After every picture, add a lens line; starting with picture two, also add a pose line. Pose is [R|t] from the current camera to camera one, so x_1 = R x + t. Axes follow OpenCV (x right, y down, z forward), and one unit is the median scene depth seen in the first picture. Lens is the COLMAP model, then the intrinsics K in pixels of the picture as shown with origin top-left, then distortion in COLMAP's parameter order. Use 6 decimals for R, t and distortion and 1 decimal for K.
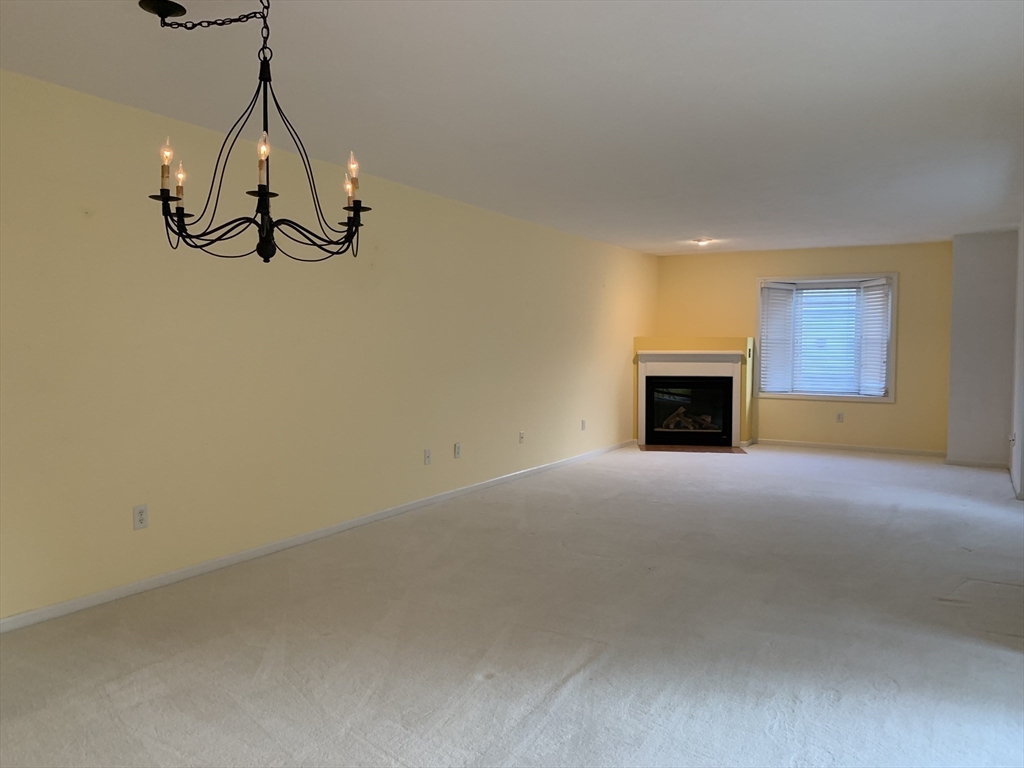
lens RADIAL K [[779.5, 0, 540.9], [0, 779.5, 377.7], [0, 0, 1]] dist [0.010303, -0.000723]
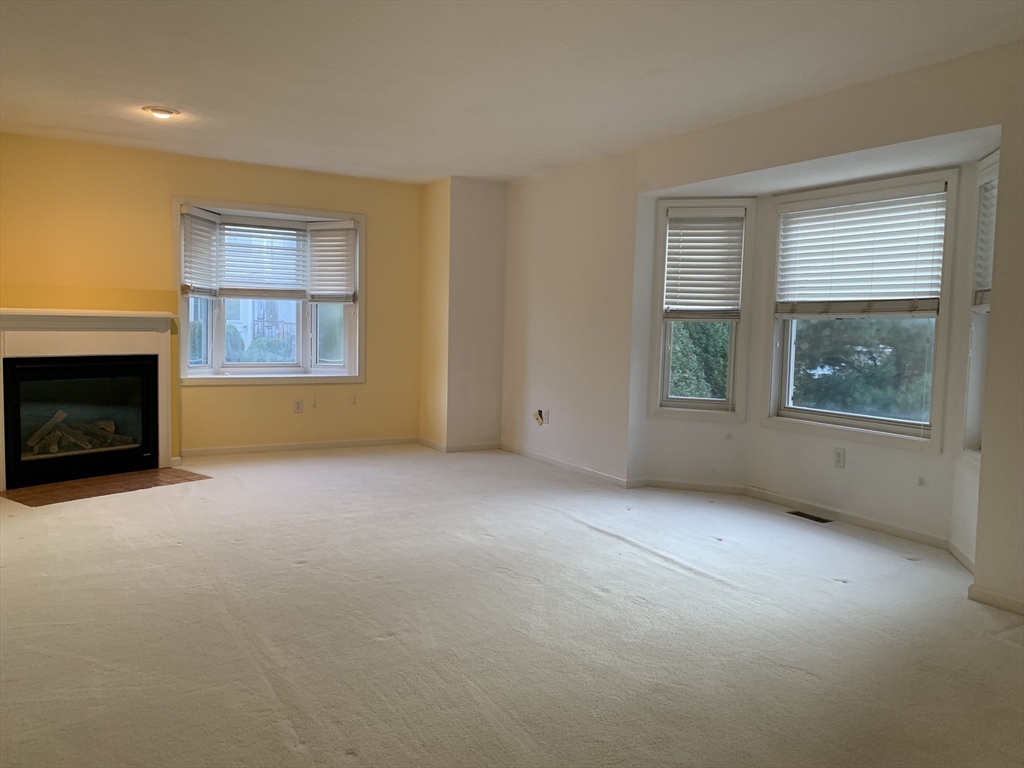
lens RADIAL K [[779.5, 0, 540.9], [0, 779.5, 377.7], [0, 0, 1]] dist [0.010303, -0.000723]
pose [[0.515498, -0.054256, 0.855171, -0.122538], [0.015147, 0.998414, 0.054213, -0.011581], [-0.856757, -0.014993, 0.515503, 0.423012]]
